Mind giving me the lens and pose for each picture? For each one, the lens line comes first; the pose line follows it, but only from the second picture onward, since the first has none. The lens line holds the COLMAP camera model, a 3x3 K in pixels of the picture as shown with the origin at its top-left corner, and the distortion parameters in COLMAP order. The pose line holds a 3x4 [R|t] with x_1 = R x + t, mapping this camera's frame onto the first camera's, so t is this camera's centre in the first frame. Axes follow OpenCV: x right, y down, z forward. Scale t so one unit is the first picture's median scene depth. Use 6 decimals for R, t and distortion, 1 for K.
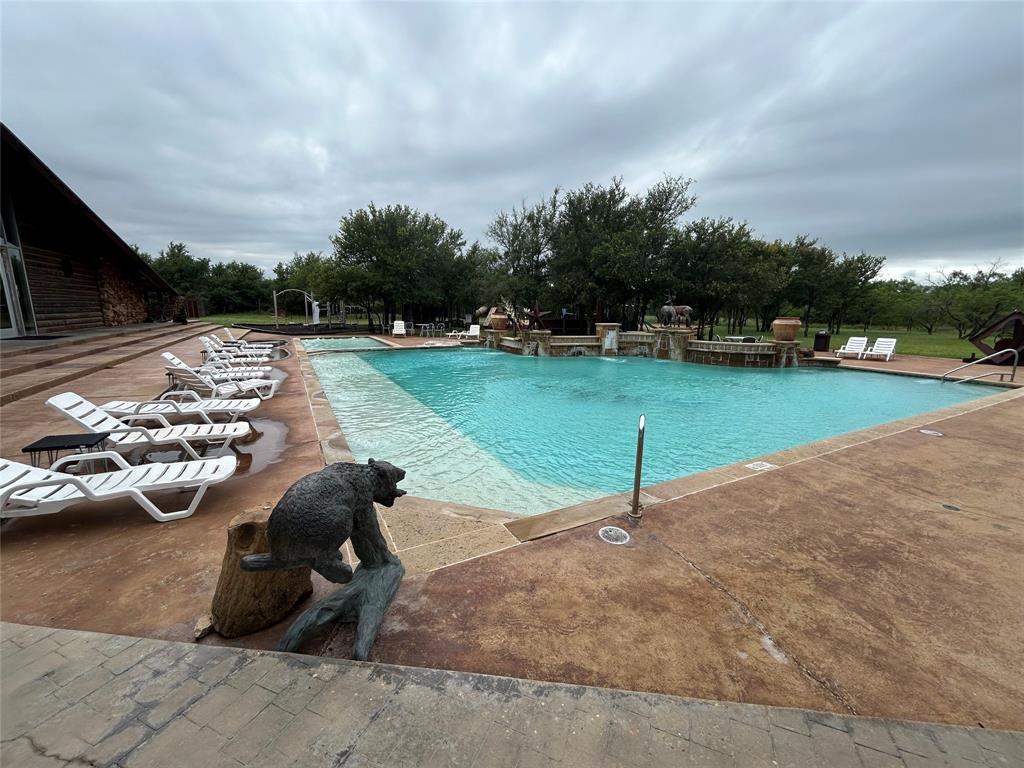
lens RADIAL K [[413.7, 0, 511.7], [0, 413.7, 389.2], [0, 0, 1]] dist [-0.001694, 0.000324]
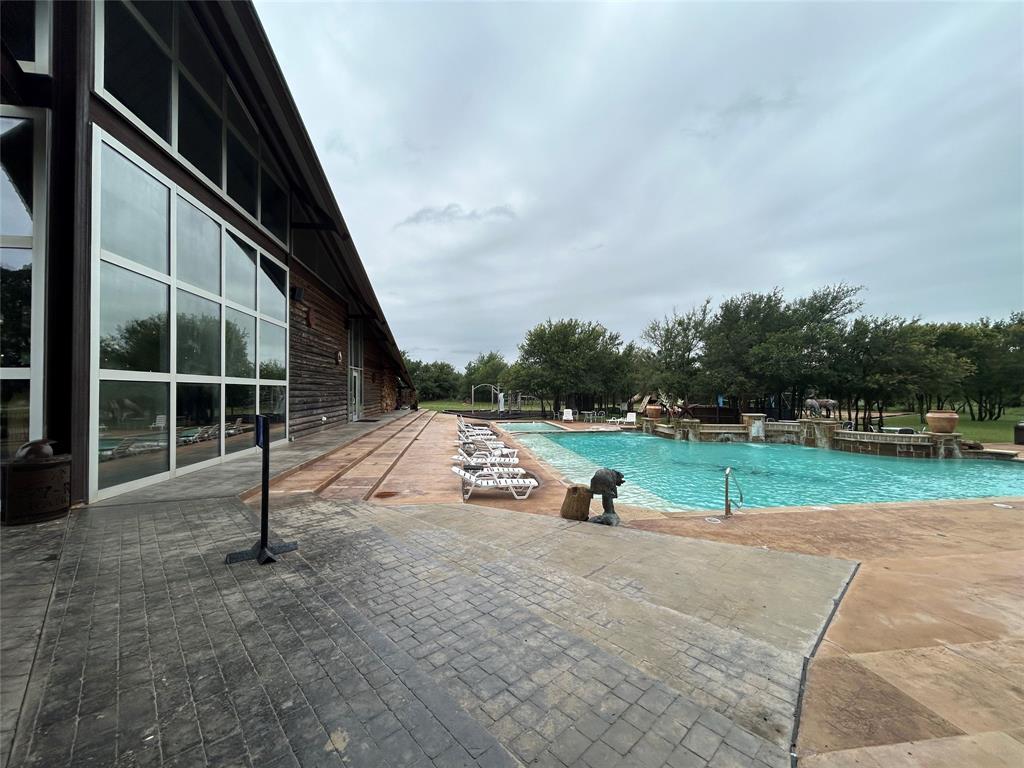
lens RADIAL K [[413.7, 0, 511.0], [0, 413.7, 391.0], [0, 0, 1]] dist [-0.001694, 0.000324]
pose [[0.936462, -0.011460, -0.350582, 0.002697], [-0.057146, 0.981129, -0.184719, 0.020574], [0.346083, 0.193017, 0.918135, -0.215030]]
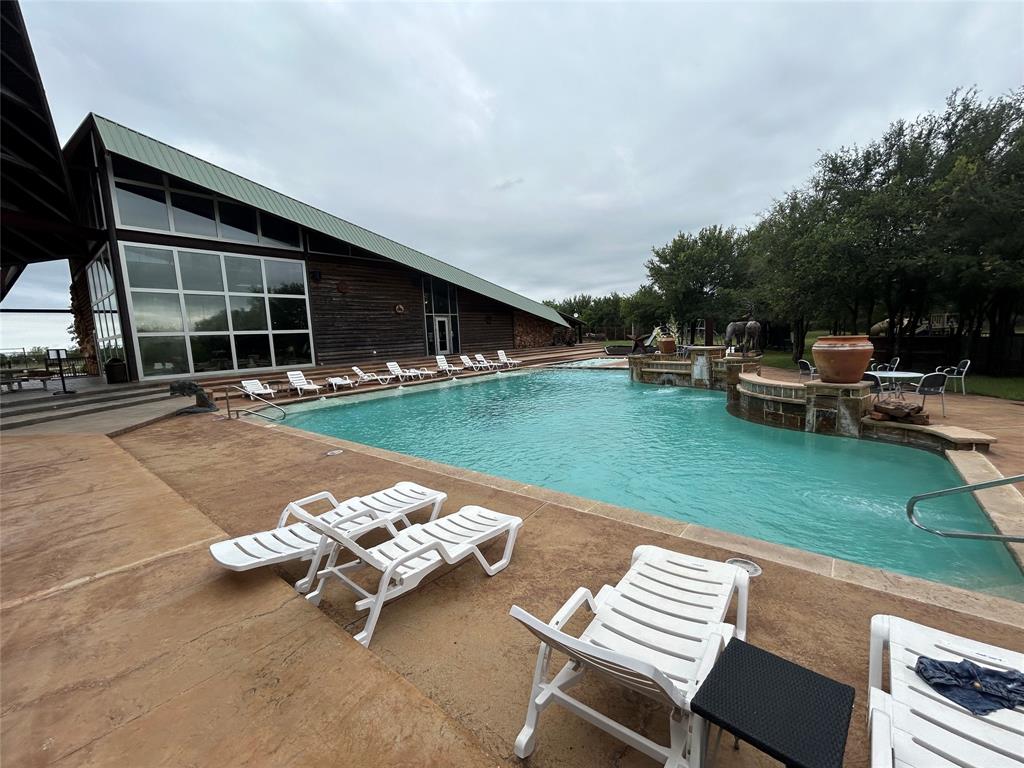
lens RADIAL K [[413.7, 0, 511.7], [0, 413.7, 384.0], [0, 0, 1]] dist [-0.001694, 0.000324]
pose [[0.378788, 0.080047, -0.922015, 0.580606], [-0.130857, 0.990876, 0.032266, -0.046938], [0.916185, 0.108431, 0.385807, 0.260447]]
